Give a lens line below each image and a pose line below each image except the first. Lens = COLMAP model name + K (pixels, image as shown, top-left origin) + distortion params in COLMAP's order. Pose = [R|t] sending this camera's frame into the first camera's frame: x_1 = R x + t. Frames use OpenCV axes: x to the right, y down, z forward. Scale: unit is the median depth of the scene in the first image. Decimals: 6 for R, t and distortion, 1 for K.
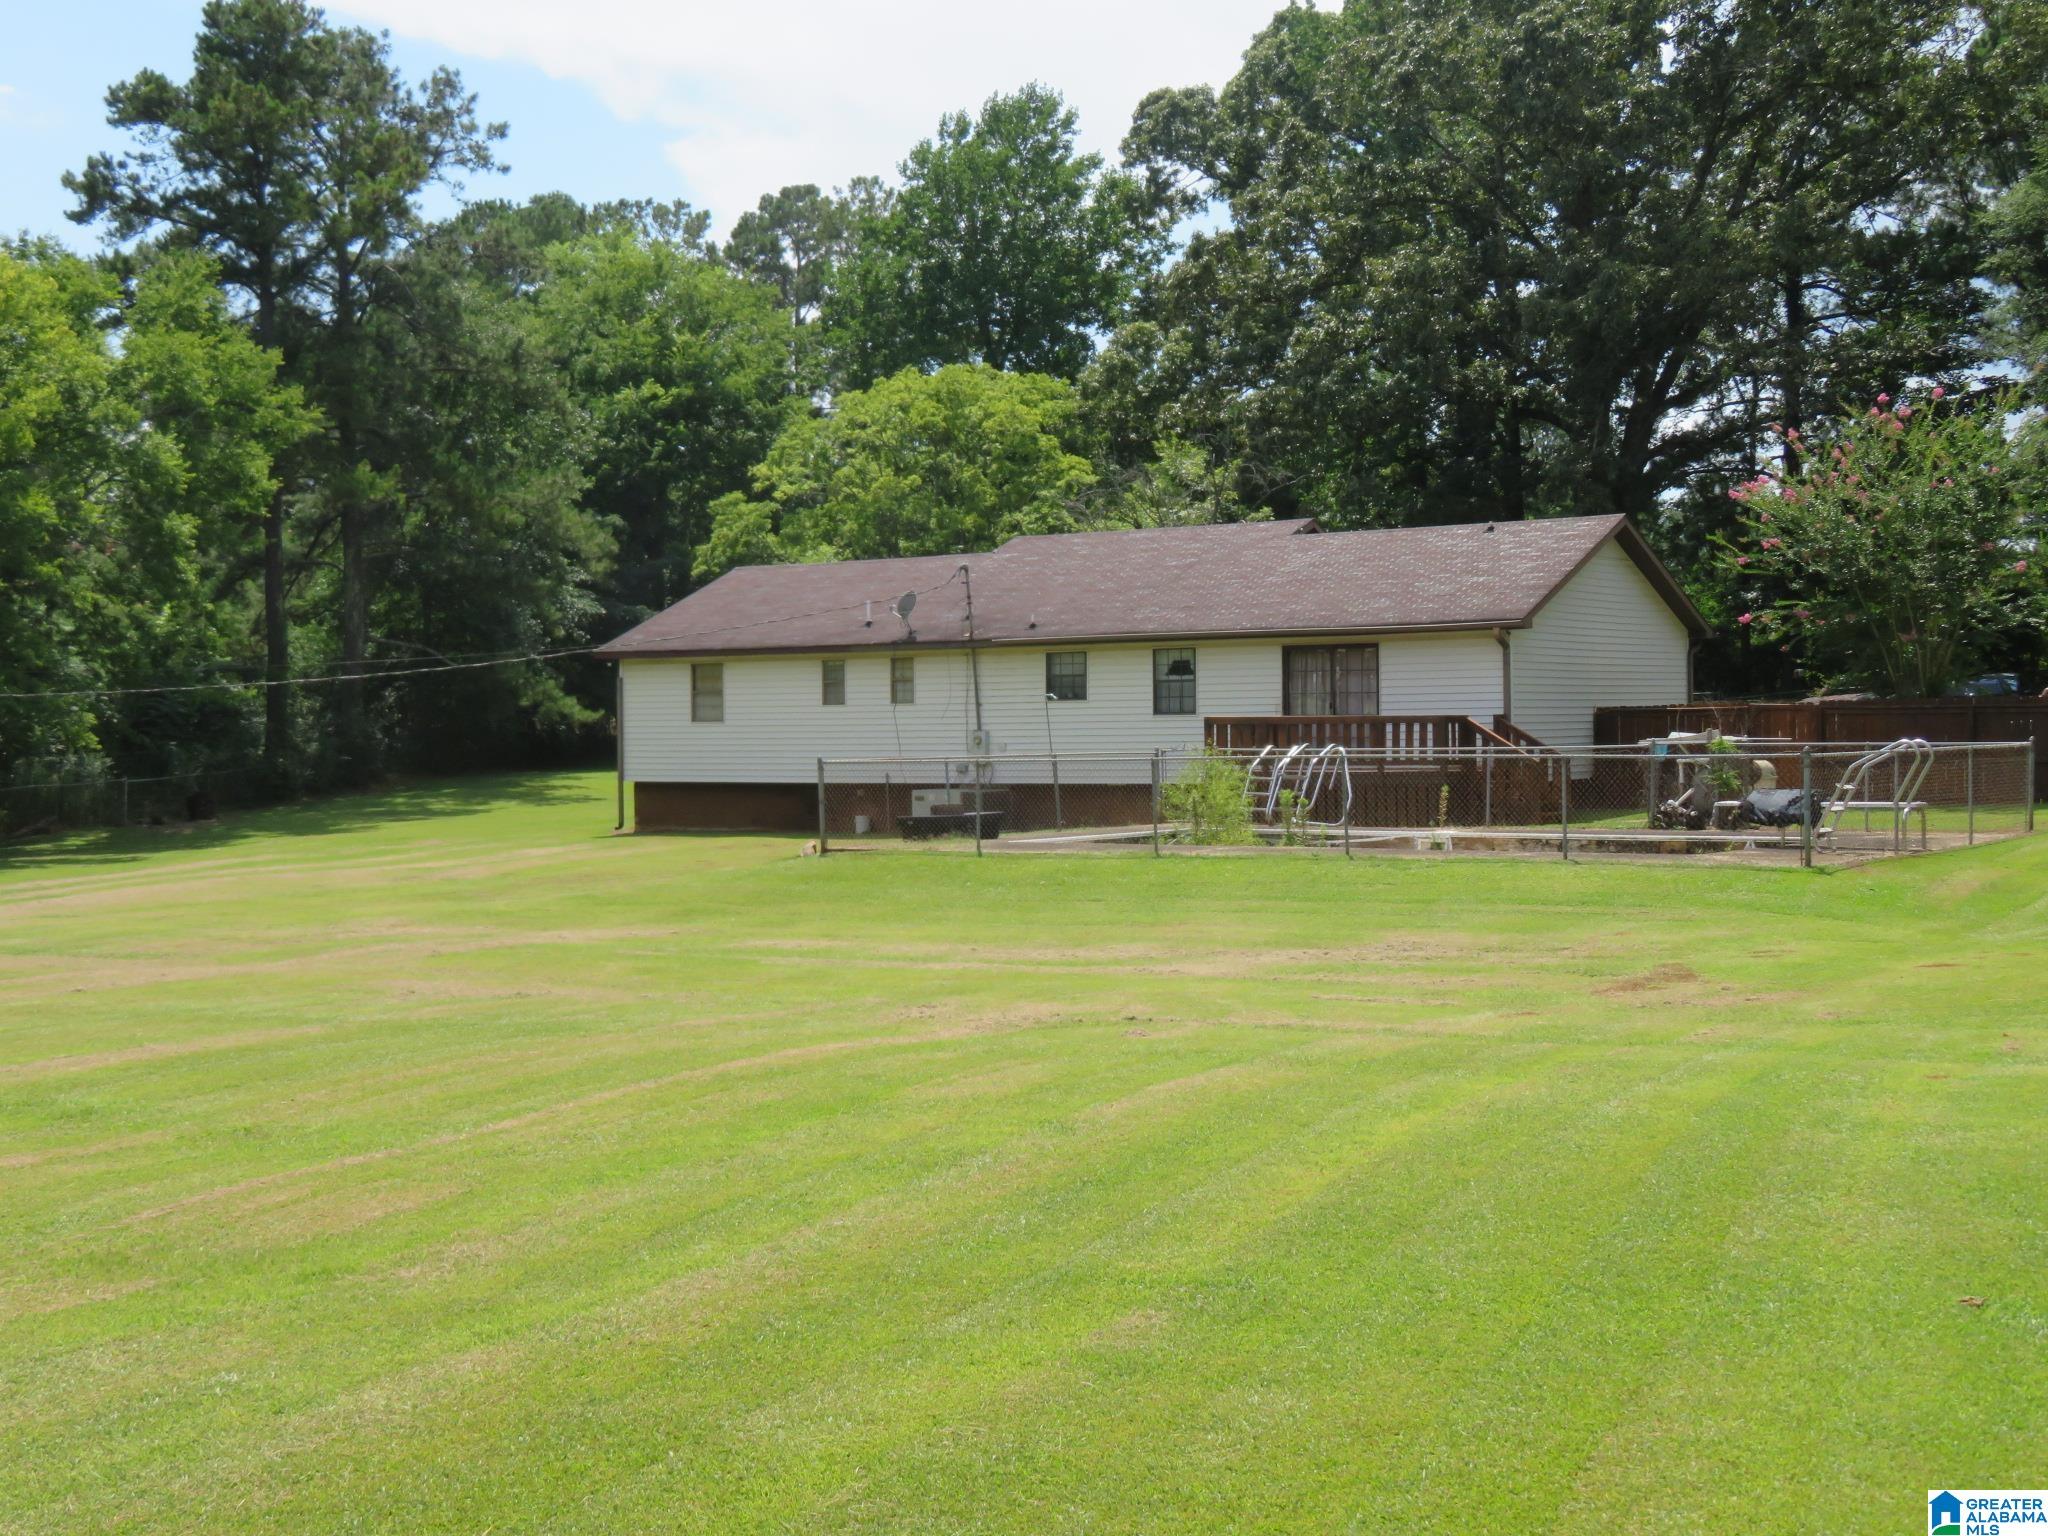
lens RADIAL K [[2554.9, 0, 1020.4], [0, 2554.9, 773.6], [0, 0, 1]] dist [-0.015263, 0.000000]
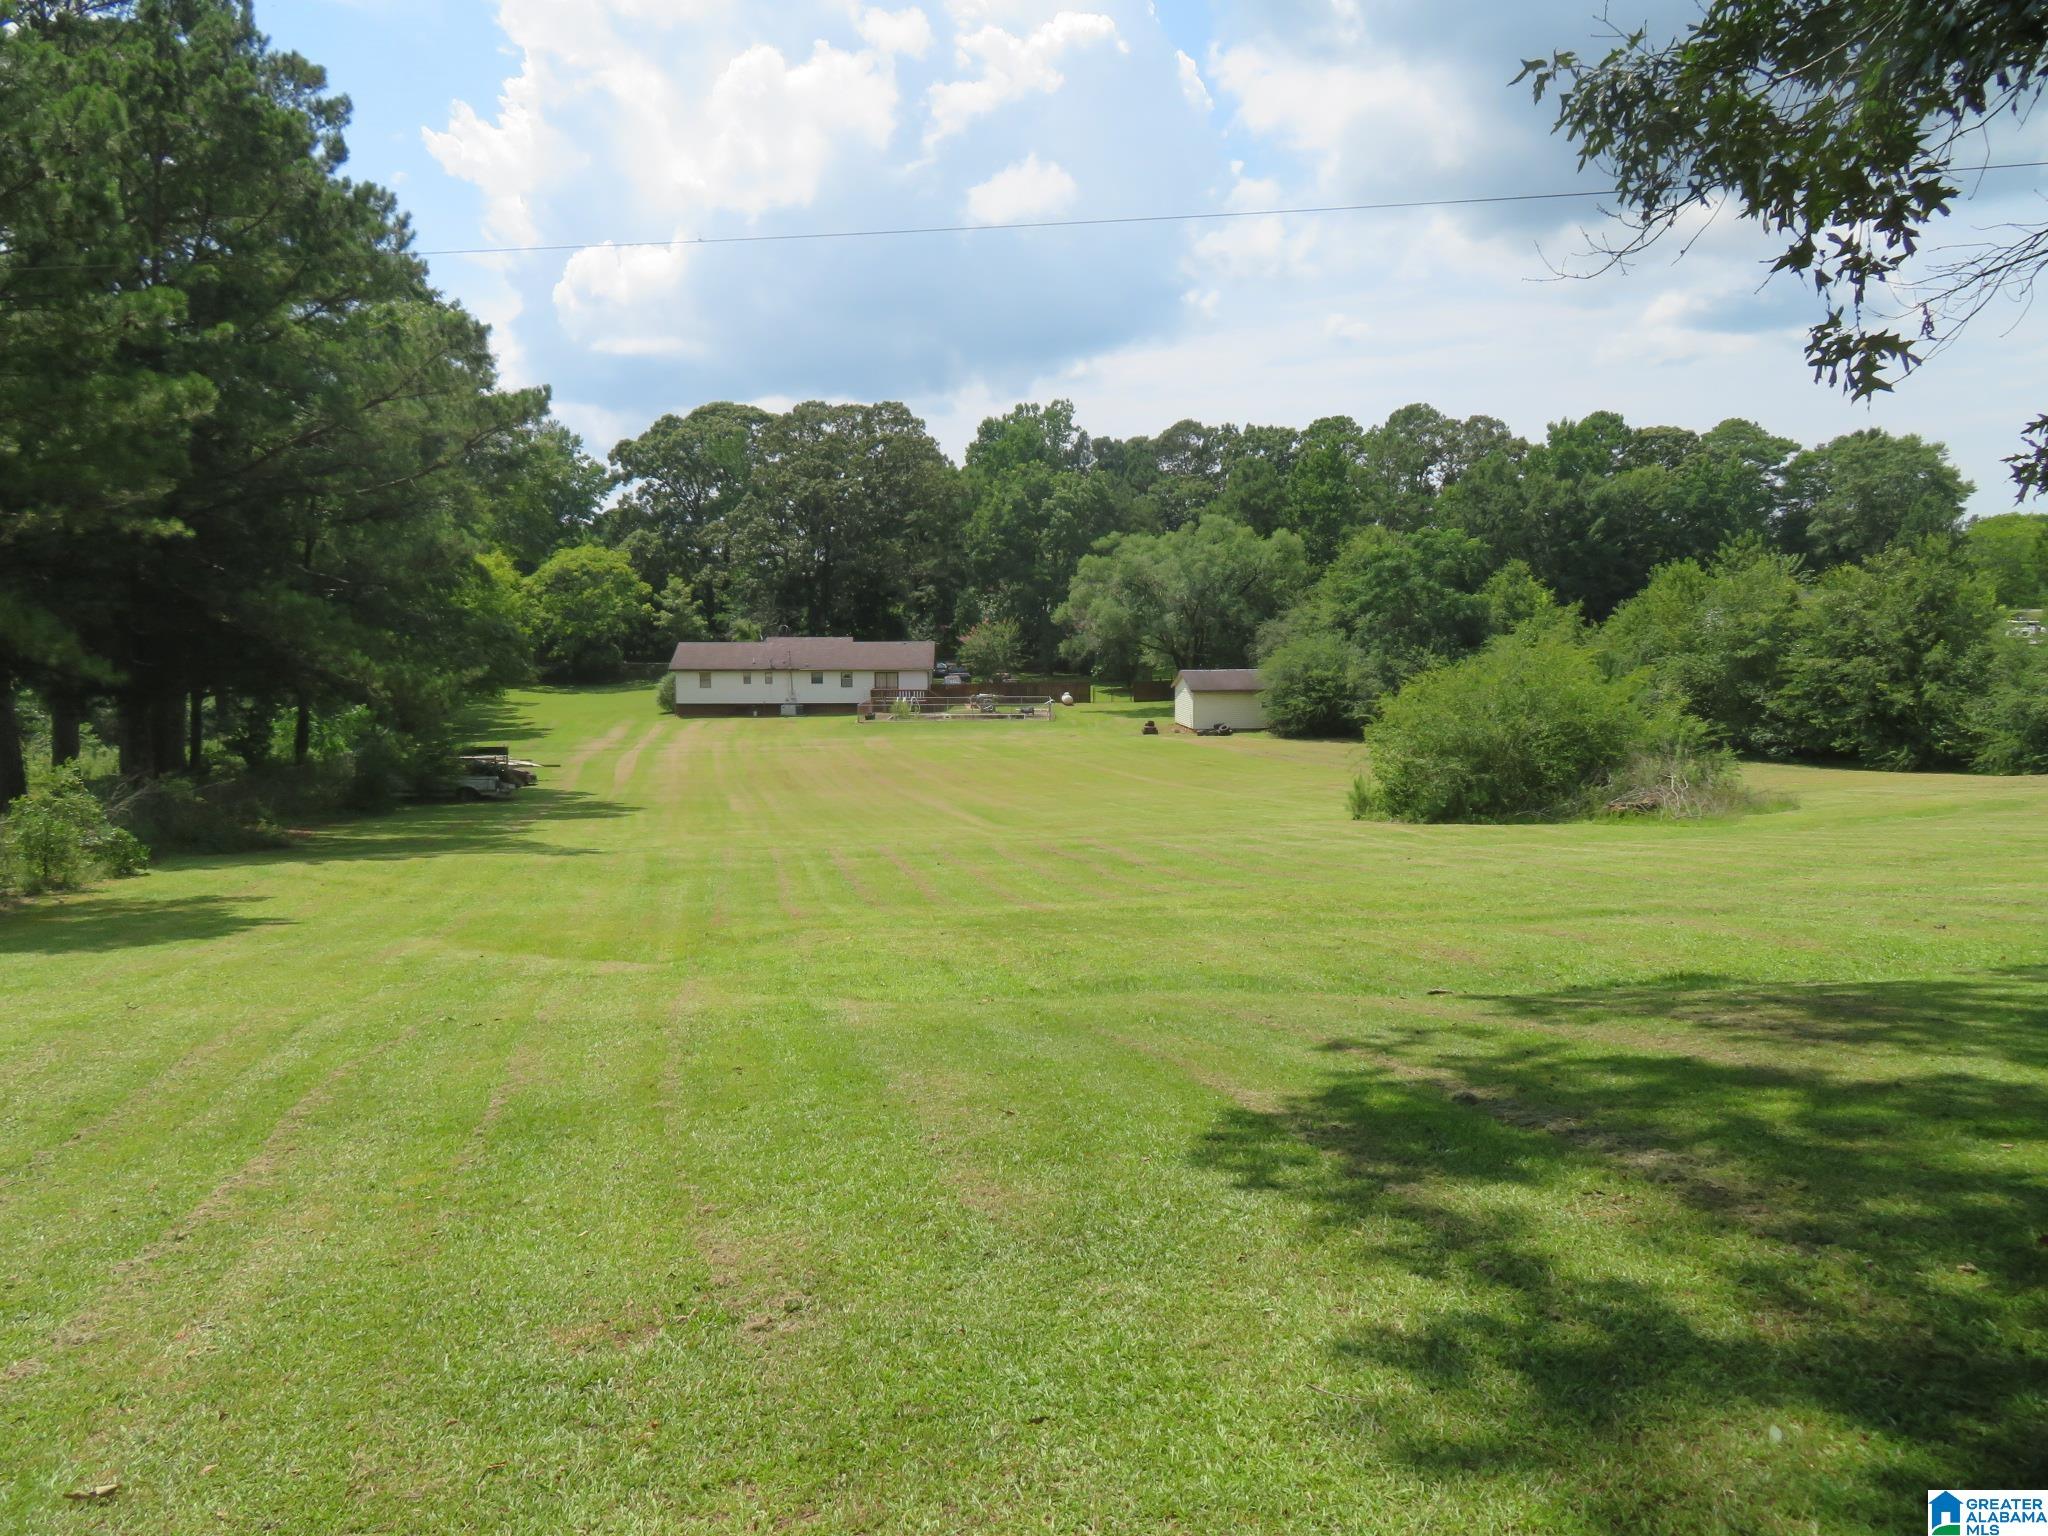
lens RADIAL K [[1464.9, 0, 1035.8], [0, 1464.9, 772.9], [0, 0, 1]] dist [-0.016232, 0.008123]
pose [[0.802298, -0.054139, 0.594463, -0.783250], [0.001495, 0.996058, 0.088695, -0.065975], [-0.596921, -0.070272, 0.799216, -0.803977]]
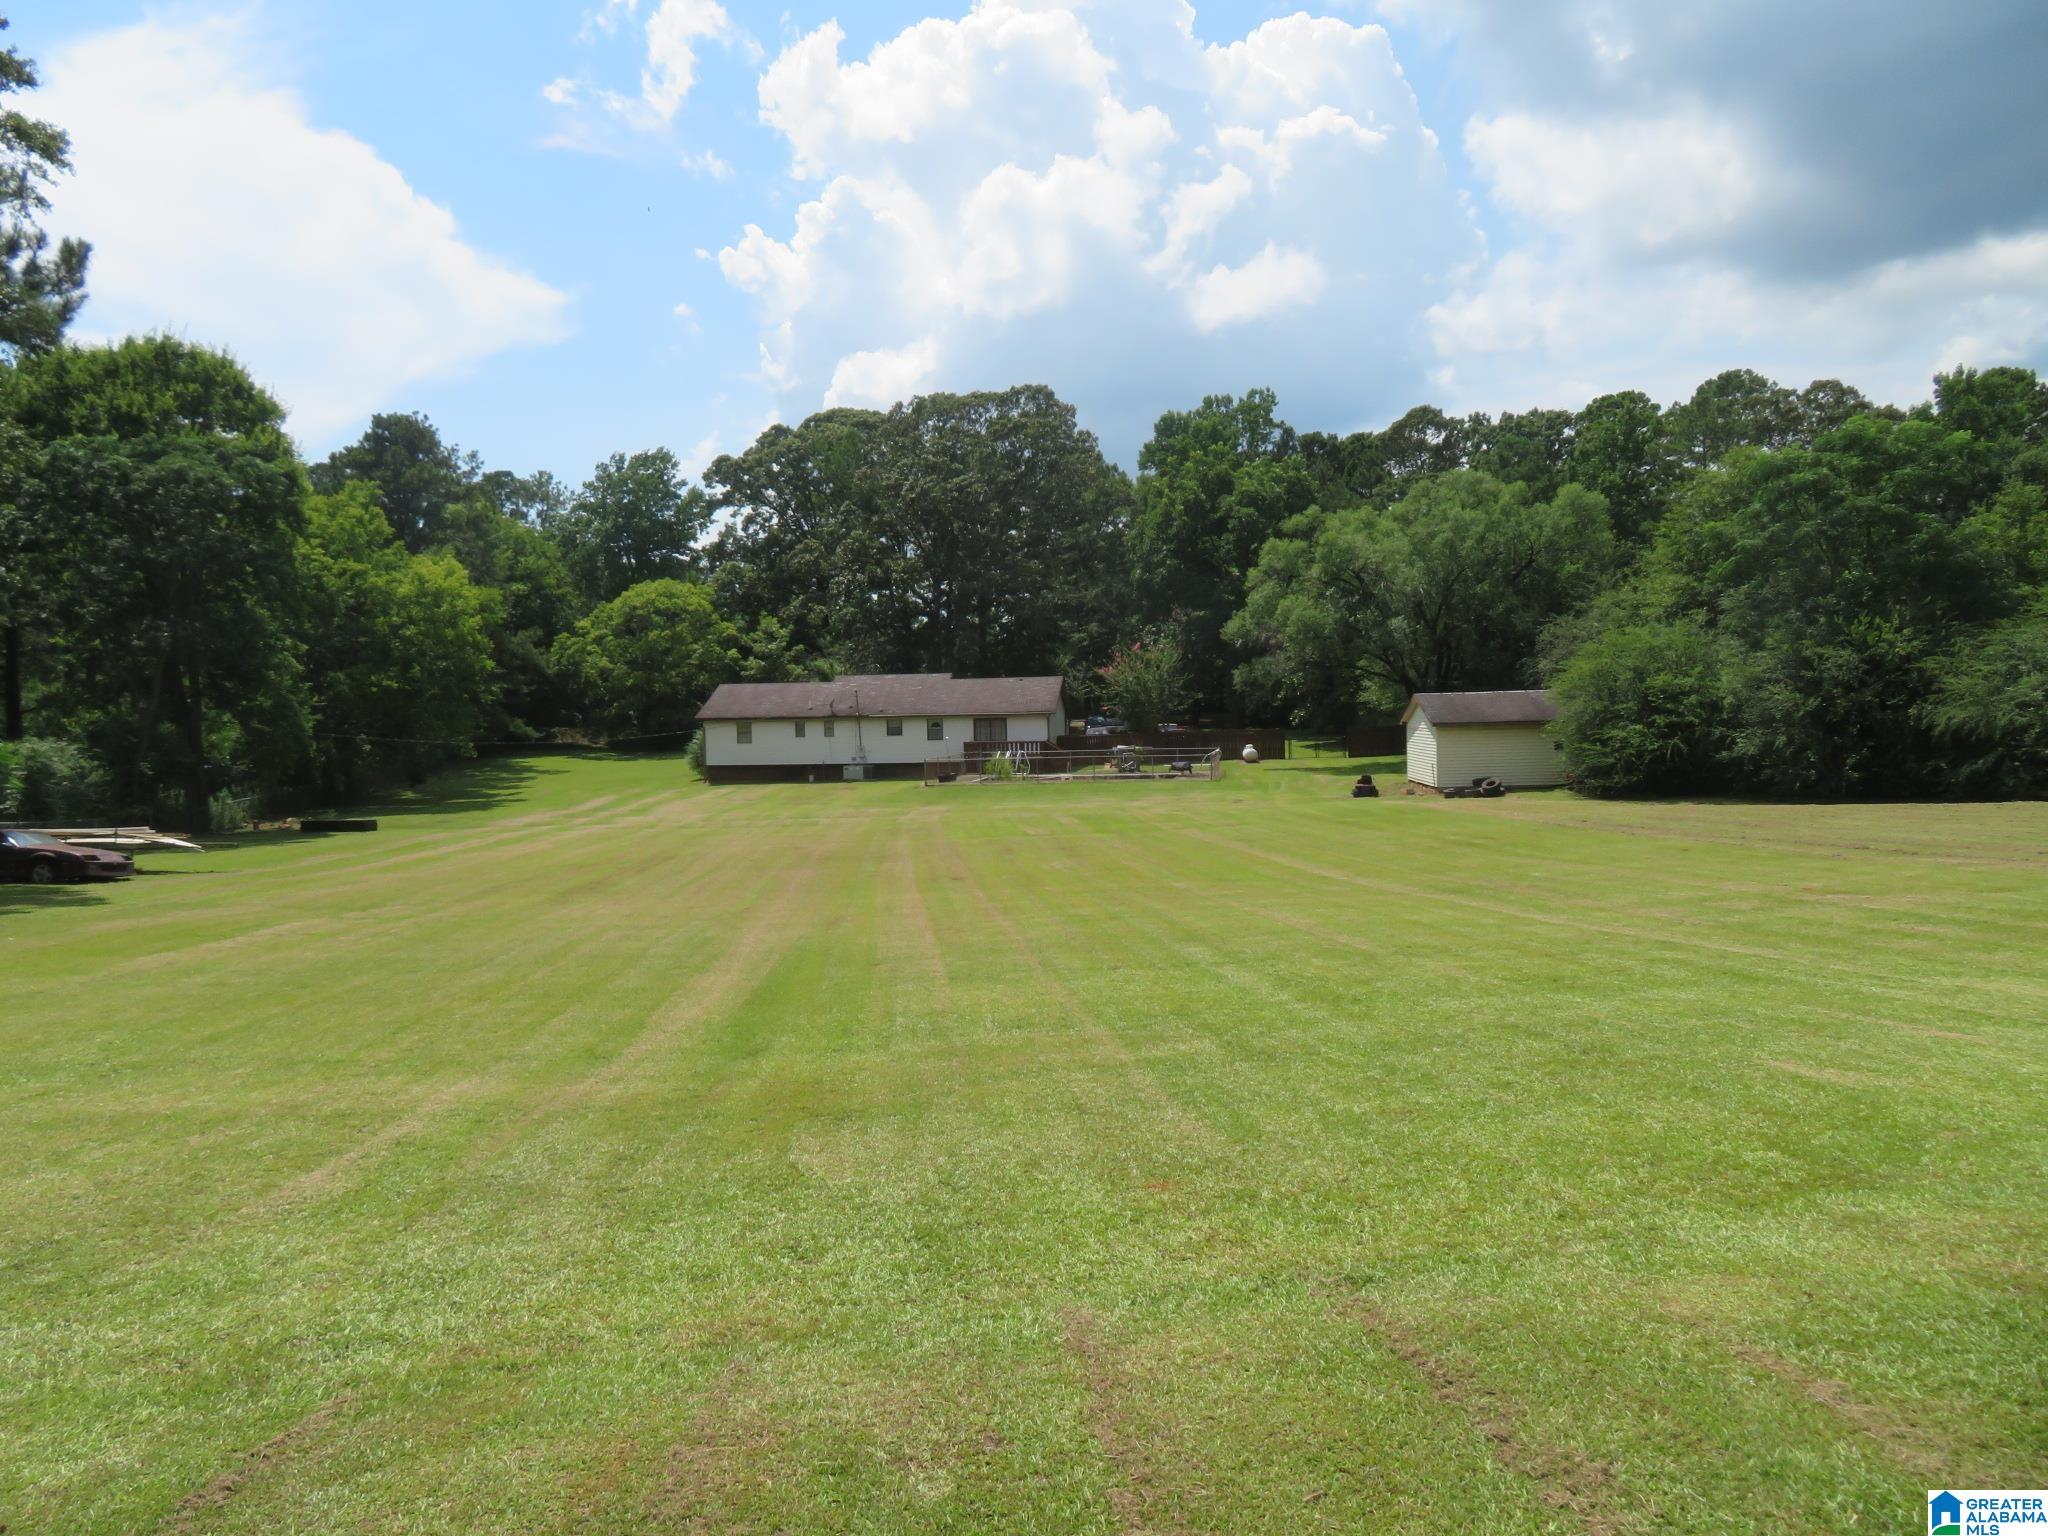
lens RADIAL K [[1464.9, 0, 1028.2], [0, 1464.9, 762.4], [0, 0, 1]] dist [-0.016232, 0.008123]
pose [[0.890224, -0.025123, 0.454830, -0.433527], [0.017364, 0.999624, 0.021230, -0.021342], [-0.455192, -0.011002, 0.890325, -0.428840]]
